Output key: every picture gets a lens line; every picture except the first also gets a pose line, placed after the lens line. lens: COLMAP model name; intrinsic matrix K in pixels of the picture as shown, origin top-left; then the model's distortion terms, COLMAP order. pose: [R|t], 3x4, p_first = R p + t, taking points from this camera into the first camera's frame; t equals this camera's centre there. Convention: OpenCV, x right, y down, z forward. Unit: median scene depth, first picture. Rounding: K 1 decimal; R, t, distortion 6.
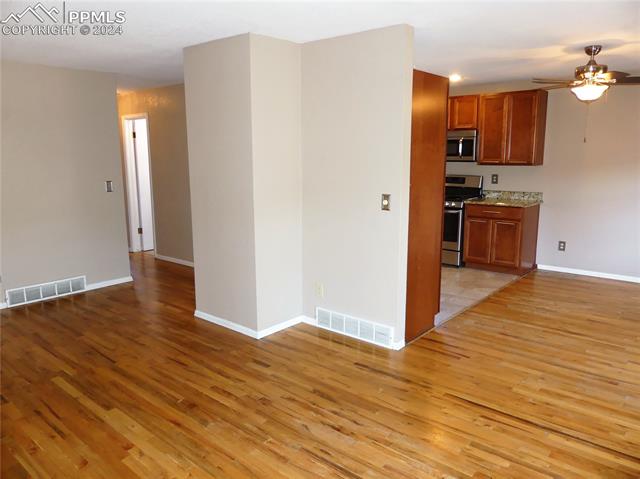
lens RADIAL K [[488.9, 0, 316.2], [0, 488.9, 242.6], [0, 0, 1]] dist [-0.032262, 0.002144]
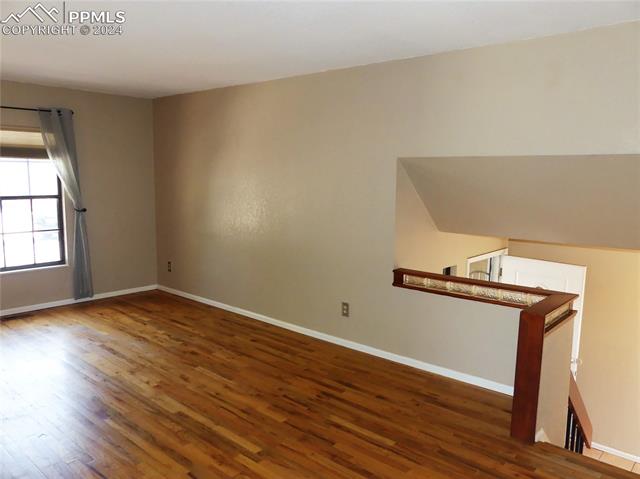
lens RADIAL K [[488.9, 0, 316.2], [0, 488.9, 242.6], [0, 0, 1]] dist [-0.032262, 0.002144]
pose [[-0.999954, -0.008068, -0.005102, -0.702989], [-0.009276, 0.947394, 0.319935, -0.344257], [0.002252, 0.319968, -0.947426, 1.845973]]
